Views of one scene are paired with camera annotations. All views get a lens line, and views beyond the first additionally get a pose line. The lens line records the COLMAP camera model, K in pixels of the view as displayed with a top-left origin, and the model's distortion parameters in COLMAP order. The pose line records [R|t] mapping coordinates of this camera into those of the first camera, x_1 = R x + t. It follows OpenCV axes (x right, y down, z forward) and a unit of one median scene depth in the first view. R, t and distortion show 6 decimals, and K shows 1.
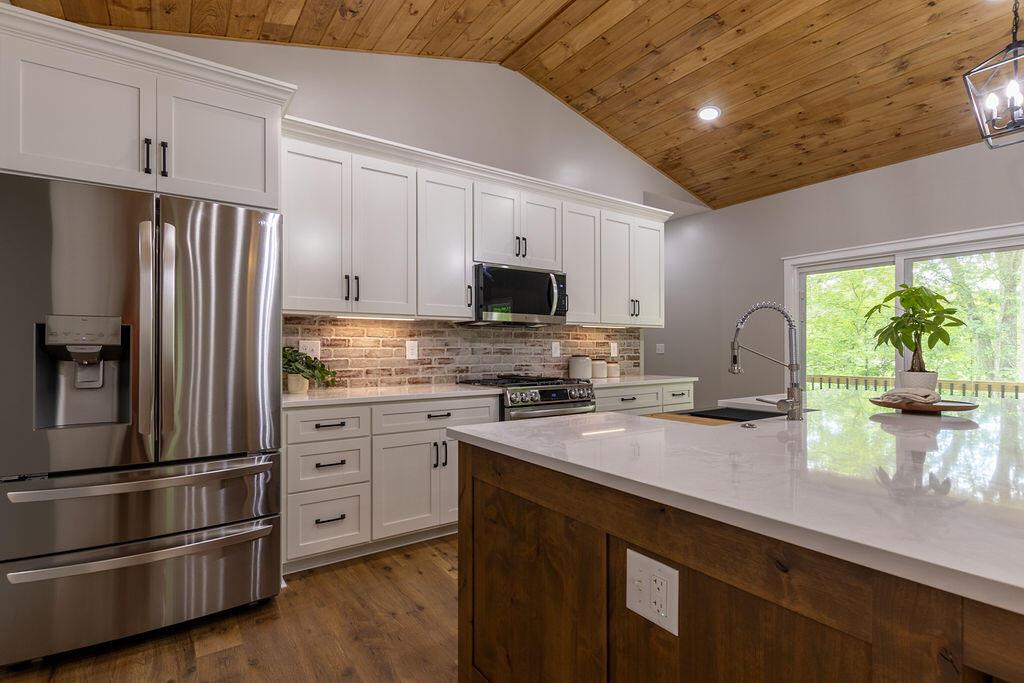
lens RADIAL K [[501.8, 0, 481.0], [0, 501.8, 350.6], [0, 0, 1]] dist [0.000656, 0.001318]
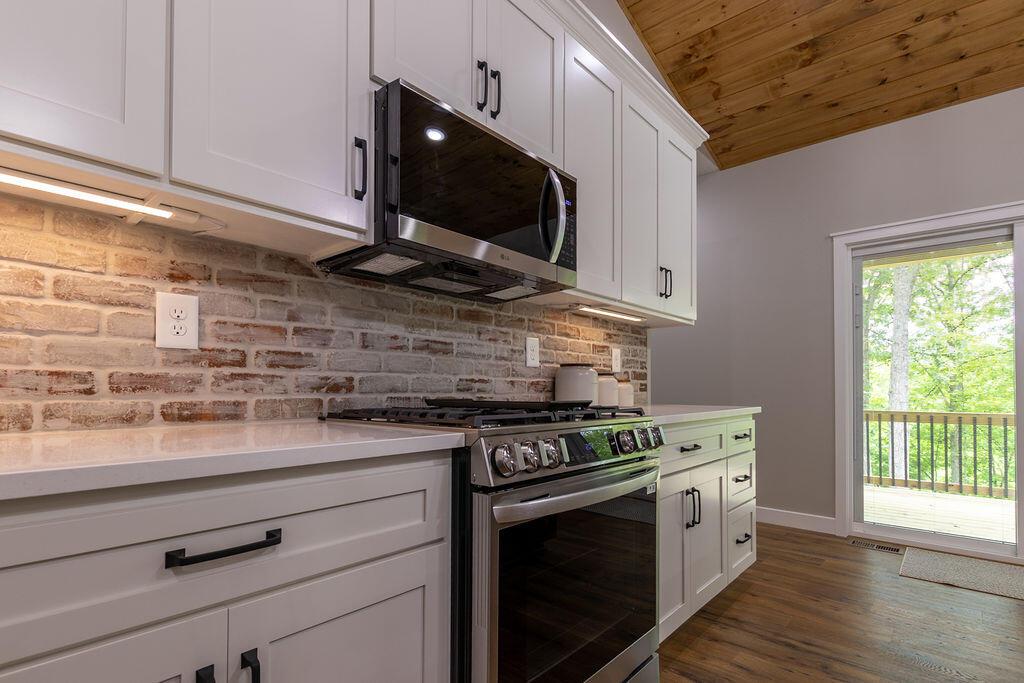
lens RADIAL K [[501.8, 0, 505.1], [0, 501.8, 382.7], [0, 0, 1]] dist [0.000656, 0.001318]
pose [[0.962365, 0.011253, 0.271527, -0.016845], [-0.006856, 0.999830, -0.017137, 0.042374], [-0.271673, 0.014630, 0.962278, 0.583939]]
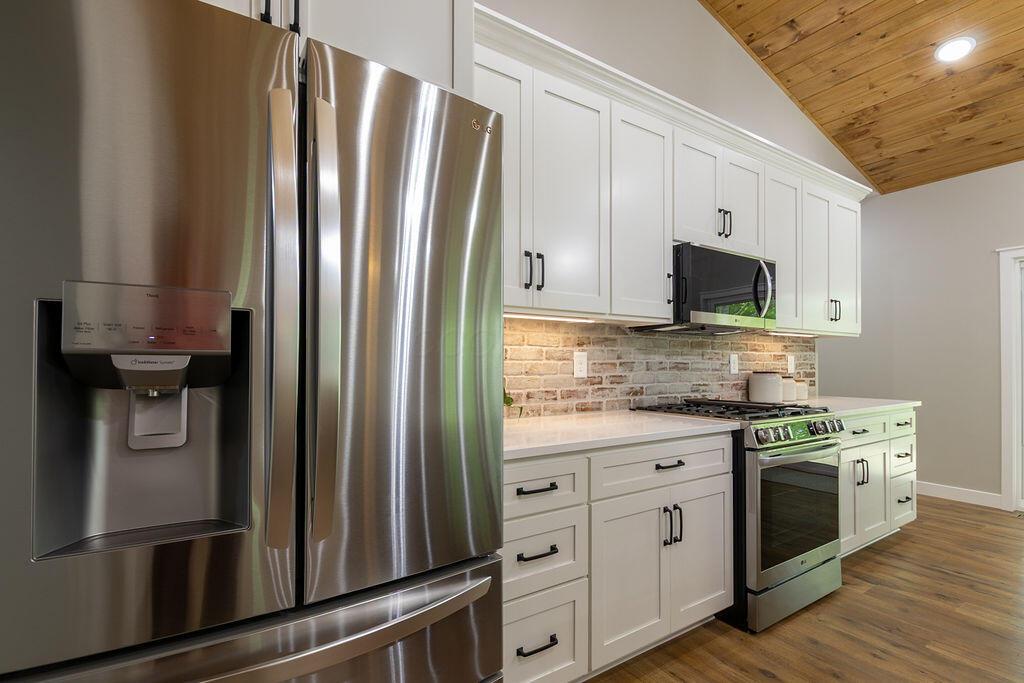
lens RADIAL K [[471.4, 0, 480.4], [0, 471.4, 359.8], [0, 0, 1]] dist [0.006927, -0.003591]
pose [[0.999830, 0.003598, -0.018068, -0.253674], [-0.003736, 0.999964, -0.007621, -0.001879], [0.018040, 0.007687, 0.999808, 0.303775]]
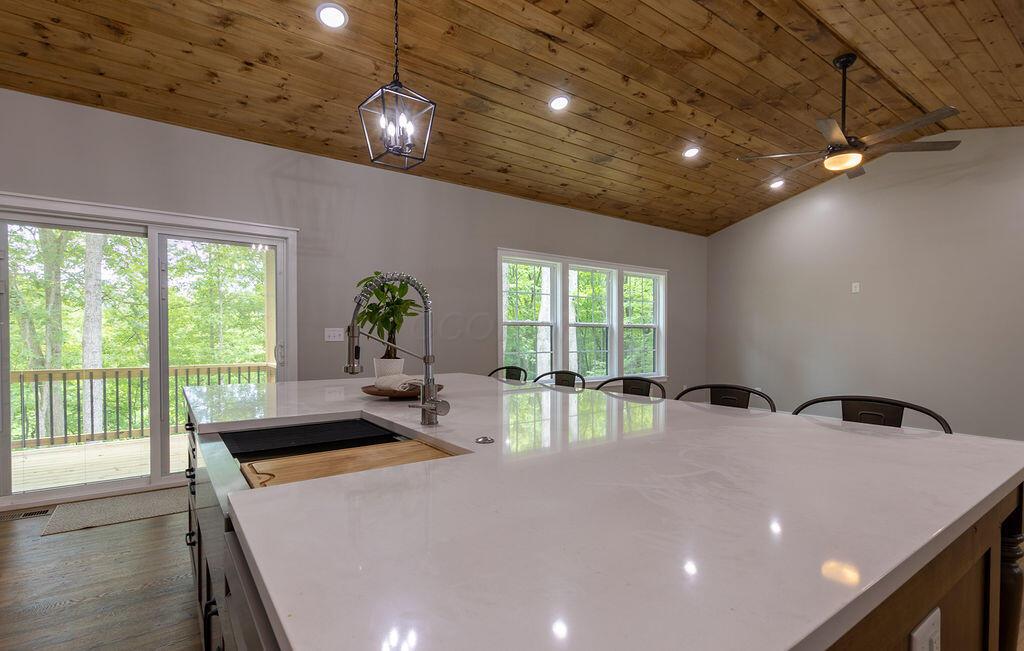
lens RADIAL K [[493.9, 0, 542.3], [0, 493.9, 344.9], [0, 0, 1]] dist [0.001368, -0.000653]
pose [[-0.089905, -0.016534, 0.995813, -0.089442], [-0.000499, 0.999863, 0.016556, -0.001571], [-0.995950, 0.000992, -0.089901, 0.438328]]
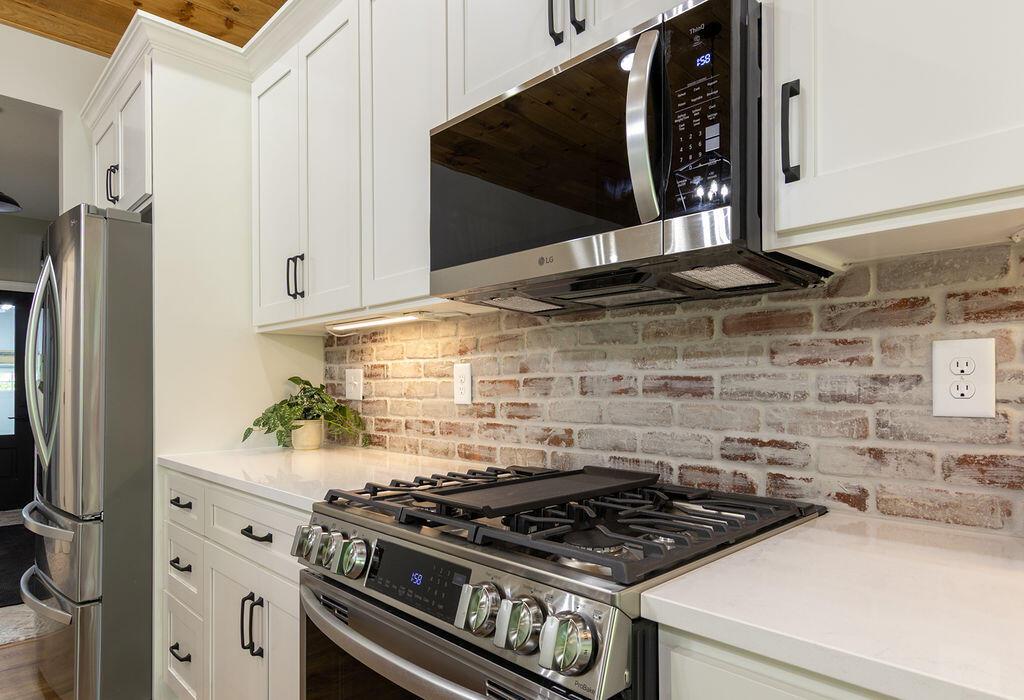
lens RADIAL K [[595.0, 0, 527.1], [0, 595.0, 386.6], [0, 0, 1]] dist [0.014268, 0.000555]
pose [[0.230494, 0.003247, -0.973068, 0.375094], [0.002860, 0.999988, 0.004014, 0.000010], [0.973070, -0.003708, 0.230482, 0.880776]]
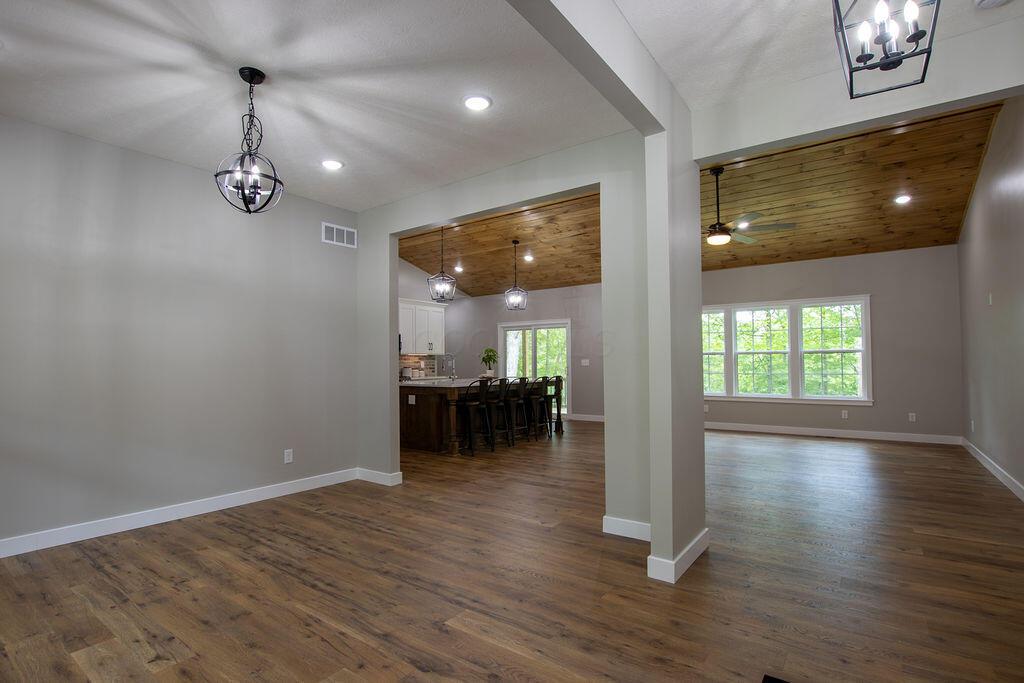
lens RADIAL K [[501.8, 0, 508.8], [0, 501.8, 343.7], [0, 0, 1]] dist [0.000656, 0.001318]
pose [[0.929431, 0.005487, 0.368956, -0.236710], [0.008450, 0.999311, -0.036147, -0.013117], [-0.368900, 0.036714, 0.928744, -1.431152]]
